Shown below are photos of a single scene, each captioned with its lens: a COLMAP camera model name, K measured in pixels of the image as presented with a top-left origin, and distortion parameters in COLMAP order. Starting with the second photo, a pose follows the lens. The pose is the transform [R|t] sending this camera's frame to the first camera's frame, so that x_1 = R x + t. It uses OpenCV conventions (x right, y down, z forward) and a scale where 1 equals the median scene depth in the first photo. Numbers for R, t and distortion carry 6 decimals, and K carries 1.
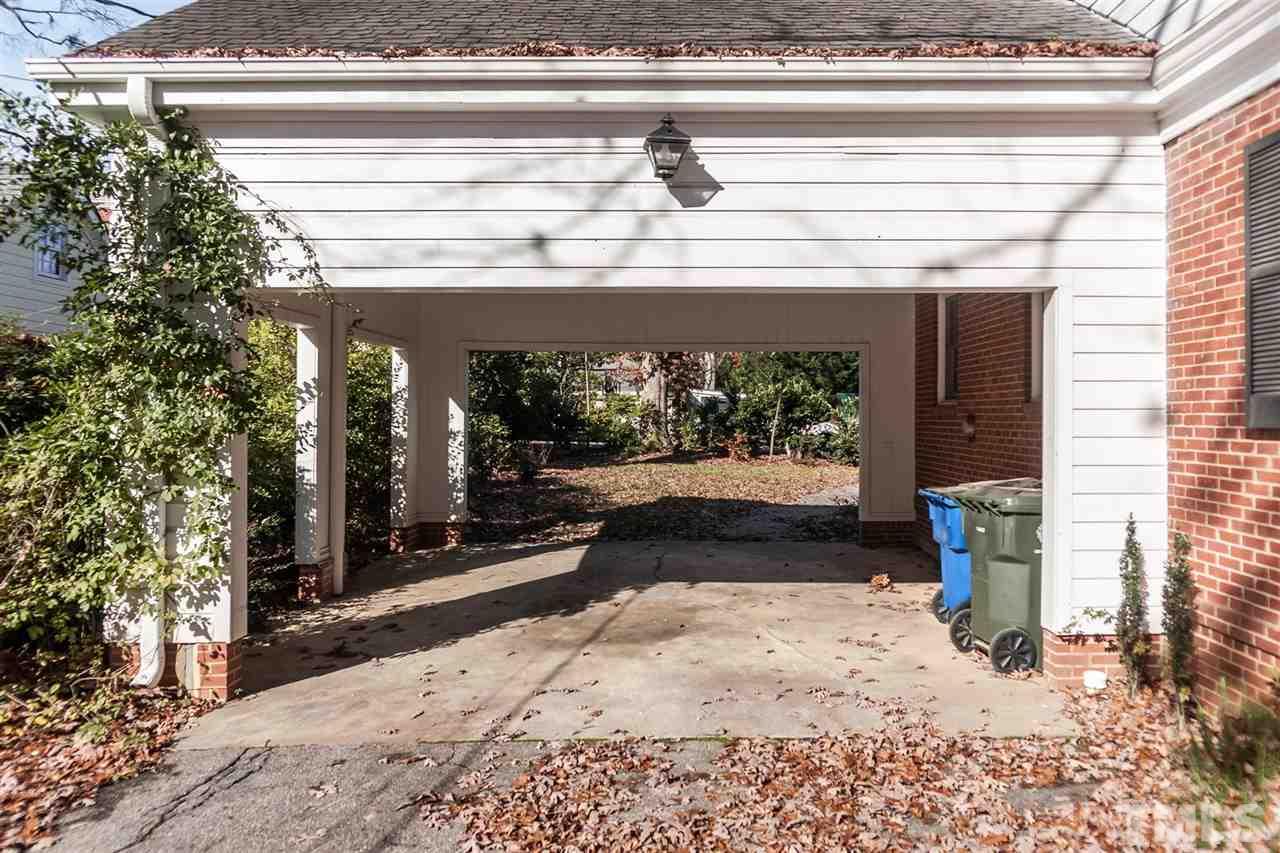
lens RADIAL K [[817.3, 0, 614.3], [0, 817.3, 398.5], [0, 0, 1]] dist [-0.001062, -0.000619]
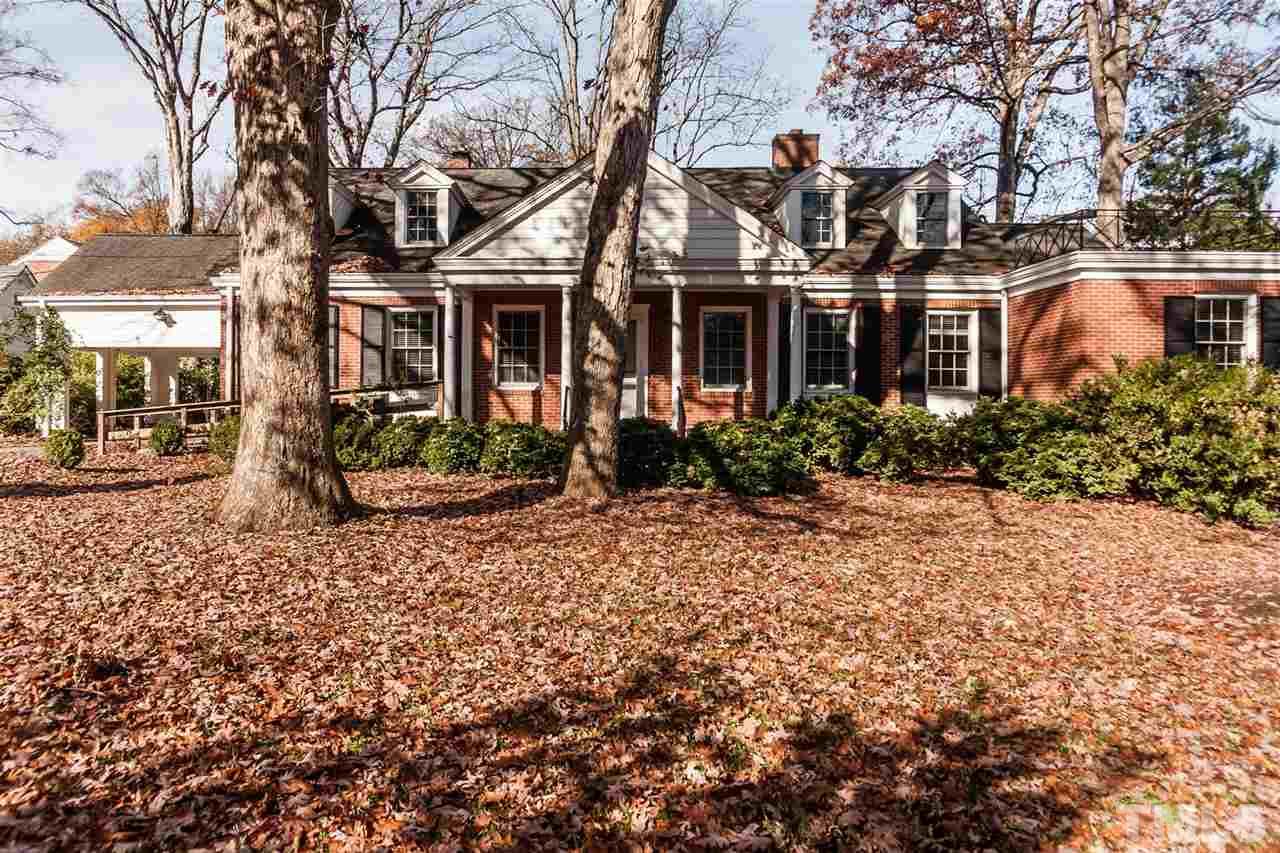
lens RADIAL K [[990.6, 0, 647.6], [0, 990.6, 402.7], [0, 0, 1]] dist [-0.003820, -0.009181]
pose [[0.999590, -0.003284, -0.028431, 2.746529], [0.003469, 0.999973, 0.006469, 0.136051], [0.028409, -0.006565, 0.999575, -4.111636]]
